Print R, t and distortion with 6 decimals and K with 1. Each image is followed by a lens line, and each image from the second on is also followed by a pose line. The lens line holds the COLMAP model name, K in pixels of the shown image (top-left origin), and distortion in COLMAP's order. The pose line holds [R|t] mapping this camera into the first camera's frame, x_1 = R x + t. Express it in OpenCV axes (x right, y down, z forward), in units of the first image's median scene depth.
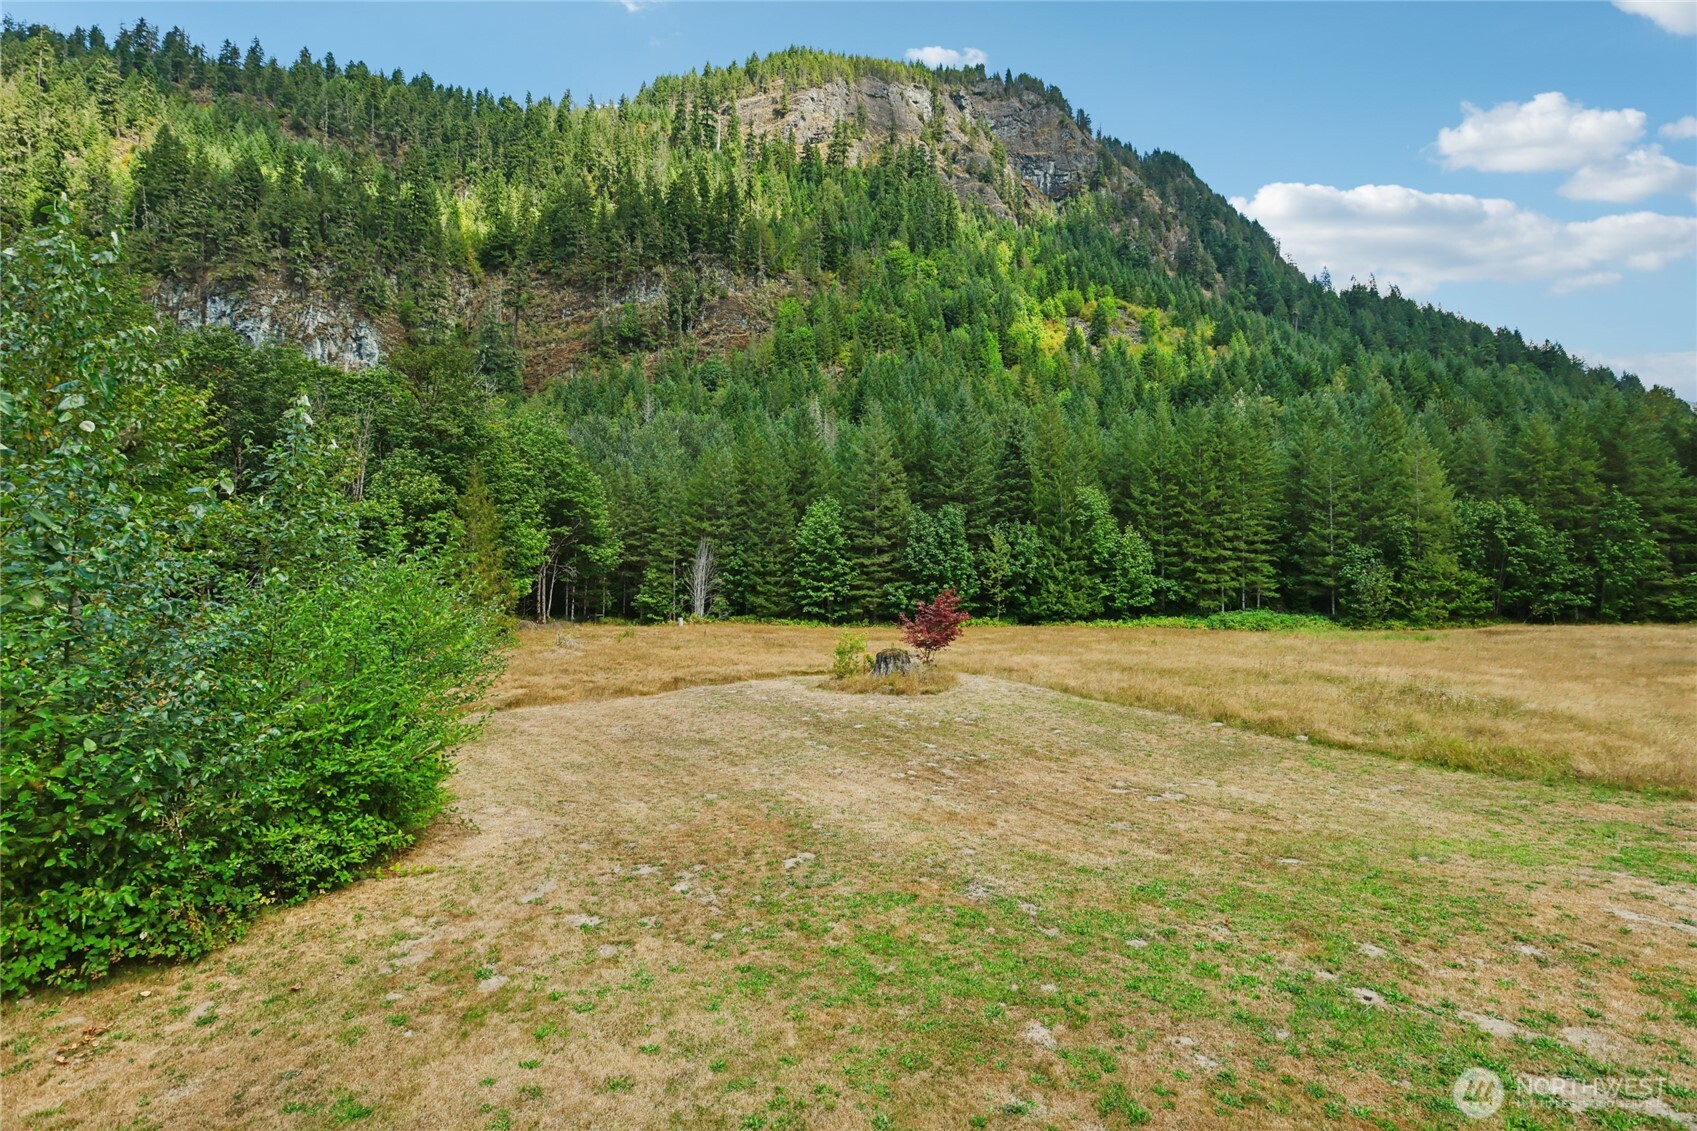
lens RADIAL K [[780.6, 0, 863.8], [0, 780.6, 555.4], [0, 0, 1]] dist [-0.001131, 0.000110]
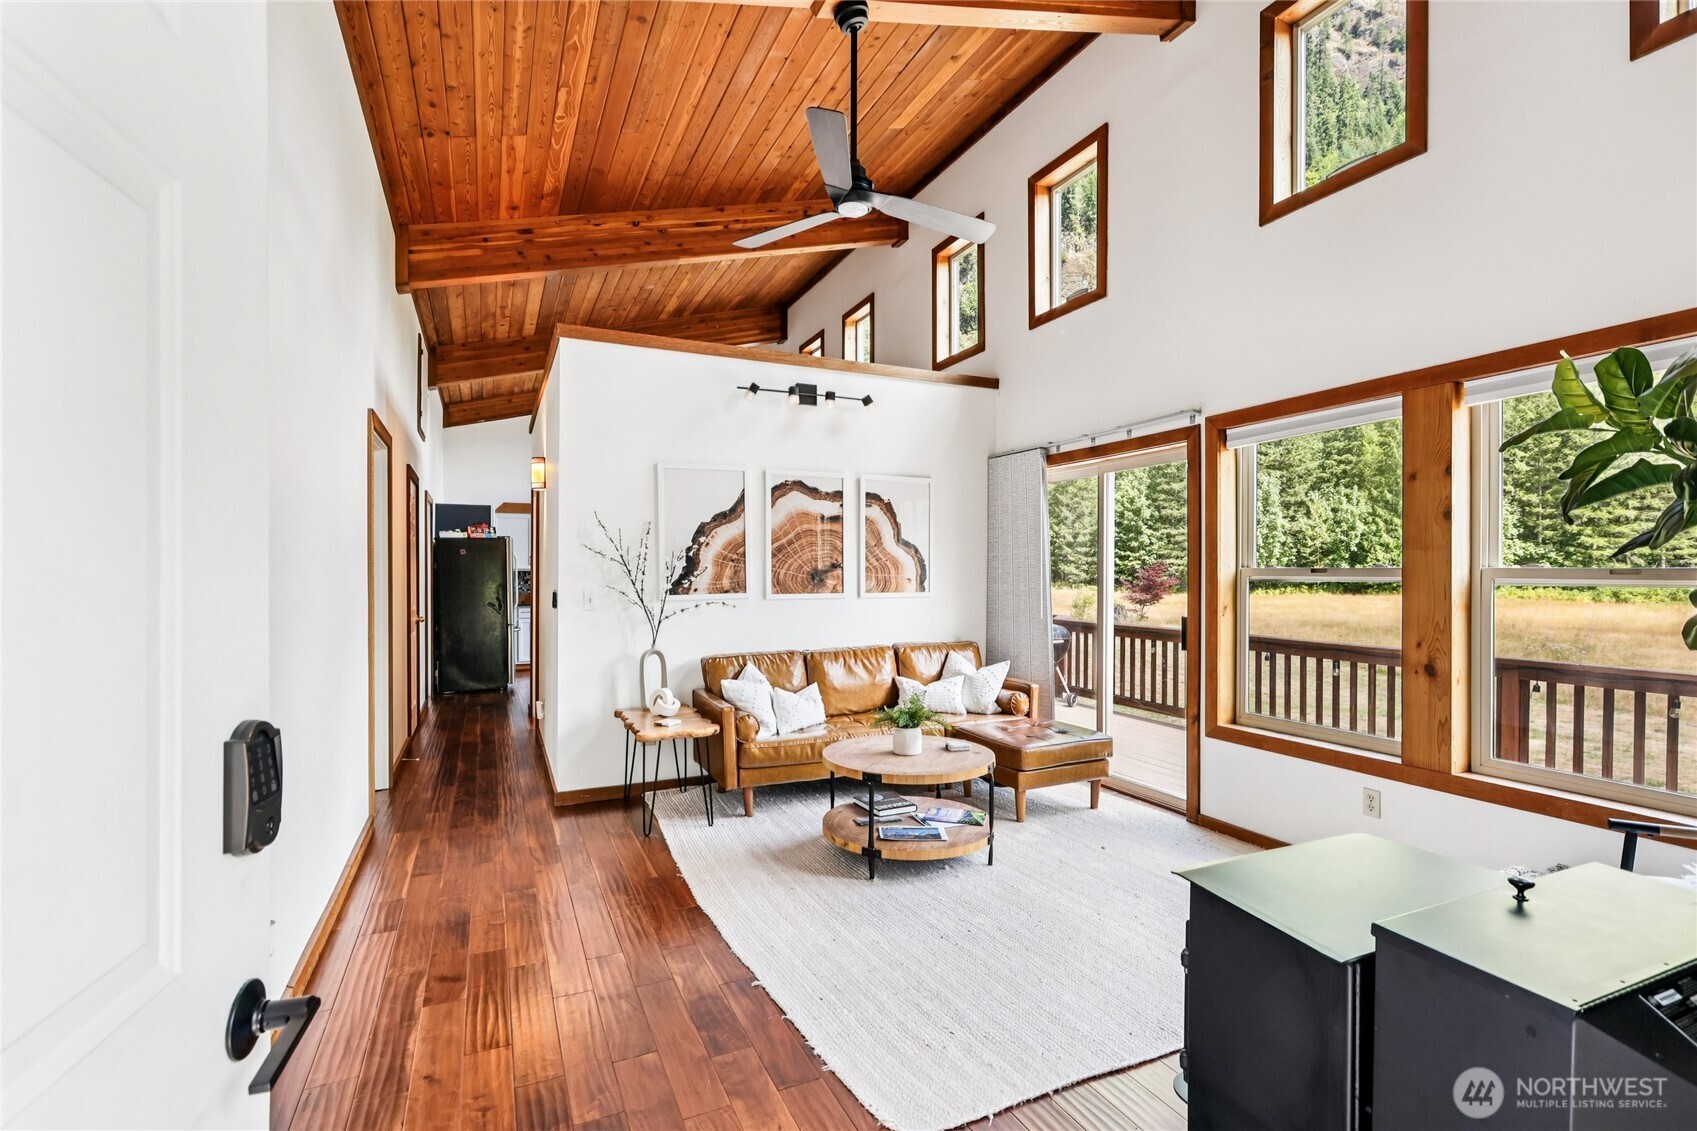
lens RADIAL K [[780.6, 0, 844.3], [0, 780.6, 579.5], [0, 0, 1]] dist [-0.001131, 0.000110]
pose [[0.894509, 0.006659, -0.447000, 0.079242], [0.024729, 0.997621, 0.064346, -0.006555], [0.446365, -0.068612, 0.892217, -0.136542]]
